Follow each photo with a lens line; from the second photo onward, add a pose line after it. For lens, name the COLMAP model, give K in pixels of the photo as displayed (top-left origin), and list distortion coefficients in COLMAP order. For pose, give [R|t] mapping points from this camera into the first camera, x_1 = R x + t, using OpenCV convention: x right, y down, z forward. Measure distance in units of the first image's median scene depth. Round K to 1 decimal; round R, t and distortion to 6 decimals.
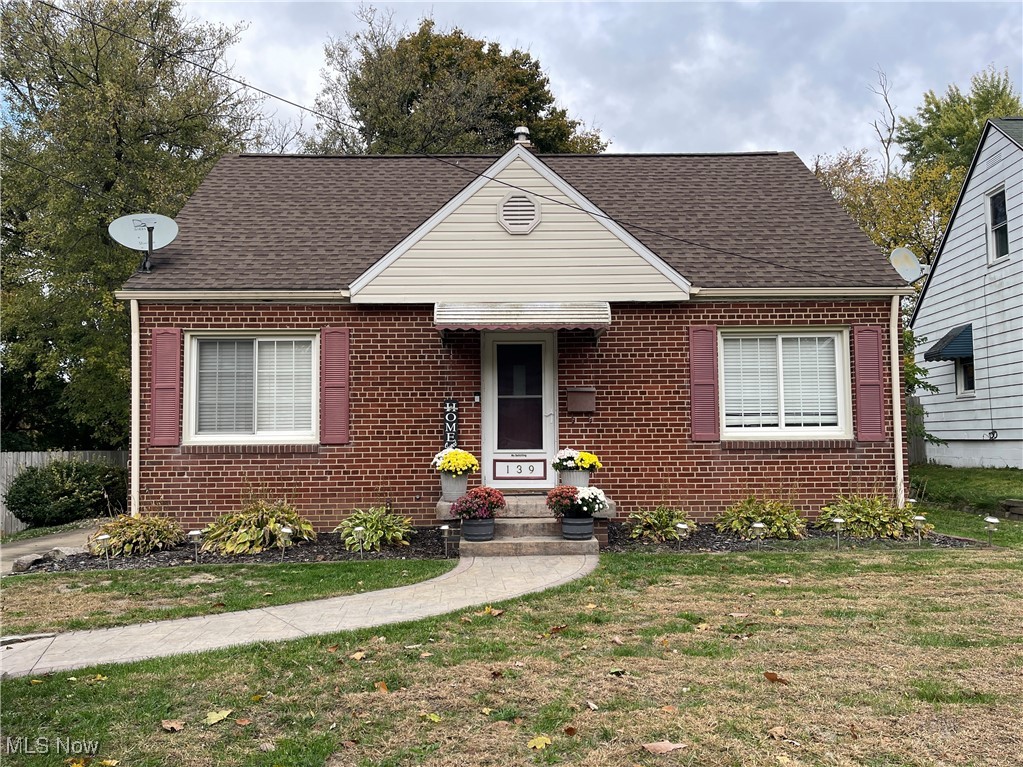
lens RADIAL K [[777.7, 0, 511.5], [0, 777.7, 383.5], [0, 0, 1]] dist [0.059058, -0.060353]
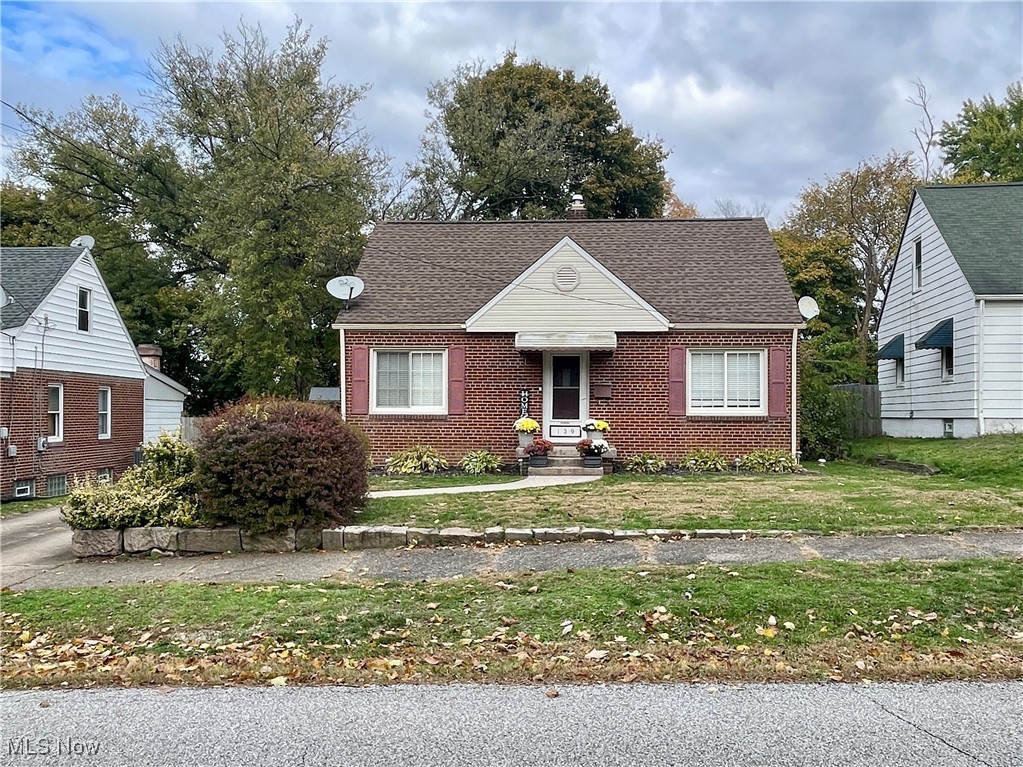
lens RADIAL K [[761.3, 0, 533.4], [0, 761.3, 397.5], [0, 0, 1]] dist [0.011484, 0.001156]
pose [[0.997284, 0.011657, -0.072717, 0.060022], [-0.007971, 0.998678, 0.050782, -0.044729], [0.073213, -0.050064, 0.996059, -0.633573]]
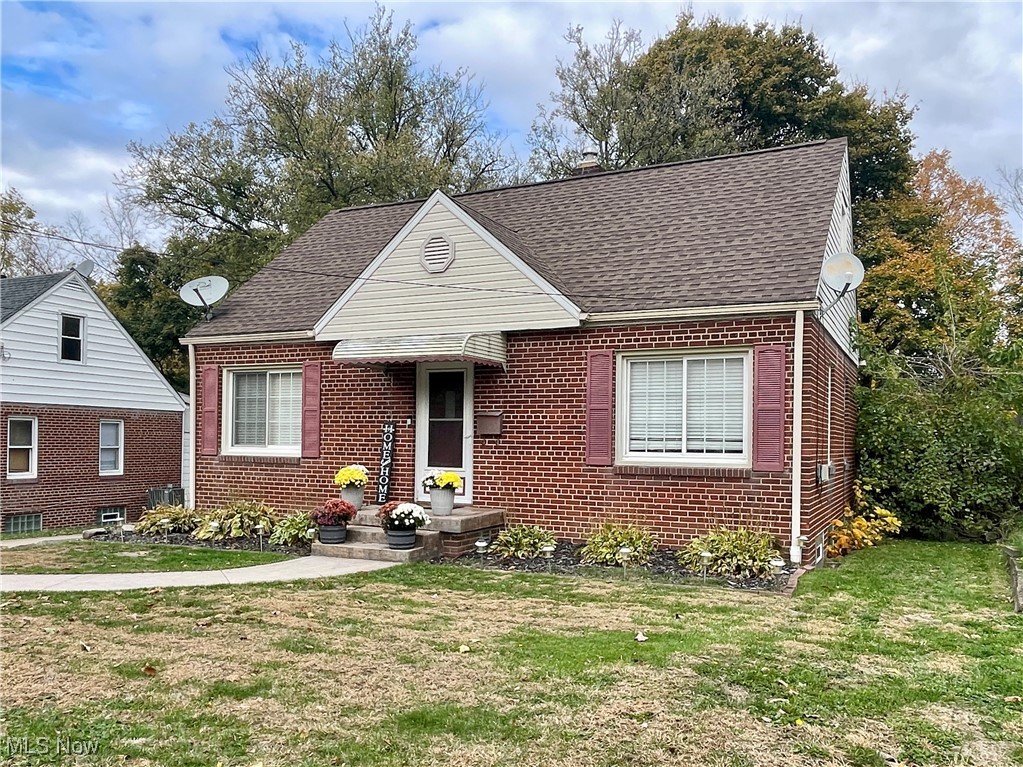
lens RADIAL K [[792.2, 0, 512.5], [0, 792.2, 427.4], [0, 0, 1]] dist [0.005667, -0.001192]
pose [[0.896194, 0.012444, -0.443488, 0.598047], [0.010077, 0.998778, 0.048387, -0.025669], [0.443548, -0.047833, 0.894973, 0.035601]]
